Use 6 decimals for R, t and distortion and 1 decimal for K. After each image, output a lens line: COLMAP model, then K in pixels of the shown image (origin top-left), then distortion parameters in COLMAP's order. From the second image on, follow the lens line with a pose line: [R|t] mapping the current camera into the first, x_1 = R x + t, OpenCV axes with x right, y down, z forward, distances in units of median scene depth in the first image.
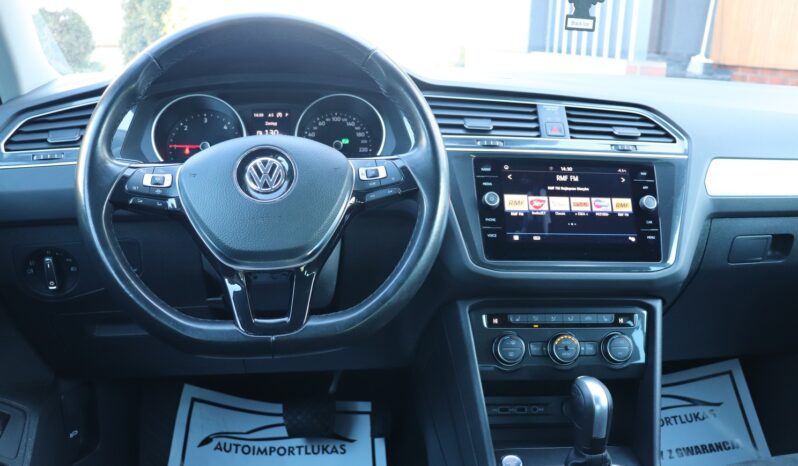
lens RADIAL K [[629.1, 0, 376.2], [0, 629.1, 246.3], [0, 0, 1]] dist [-0.173186, 0.200631]
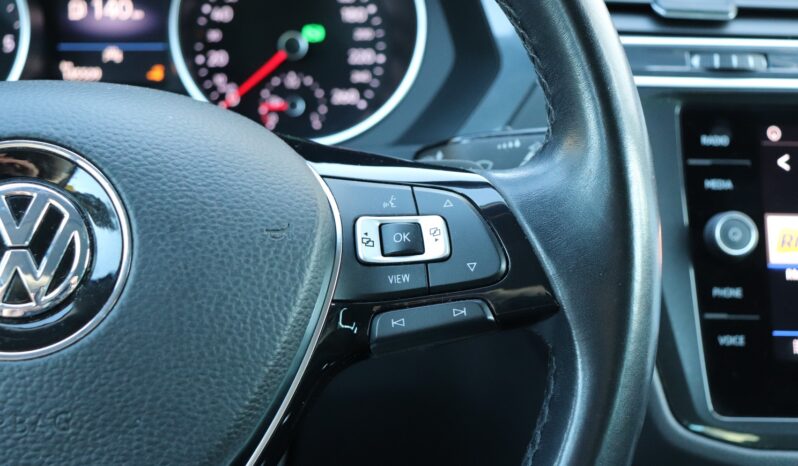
lens RADIAL K [[1022.8, 0, 399.0], [0, 1022.8, 233.0], [0, 0, 1]] dist [0.089281, -0.035934]
pose [[0.999704, 0.001938, 0.024252, -0.014675], [-0.004999, 0.991915, 0.126809, -0.143077], [-0.023810, -0.126893, 0.991631, 0.421841]]
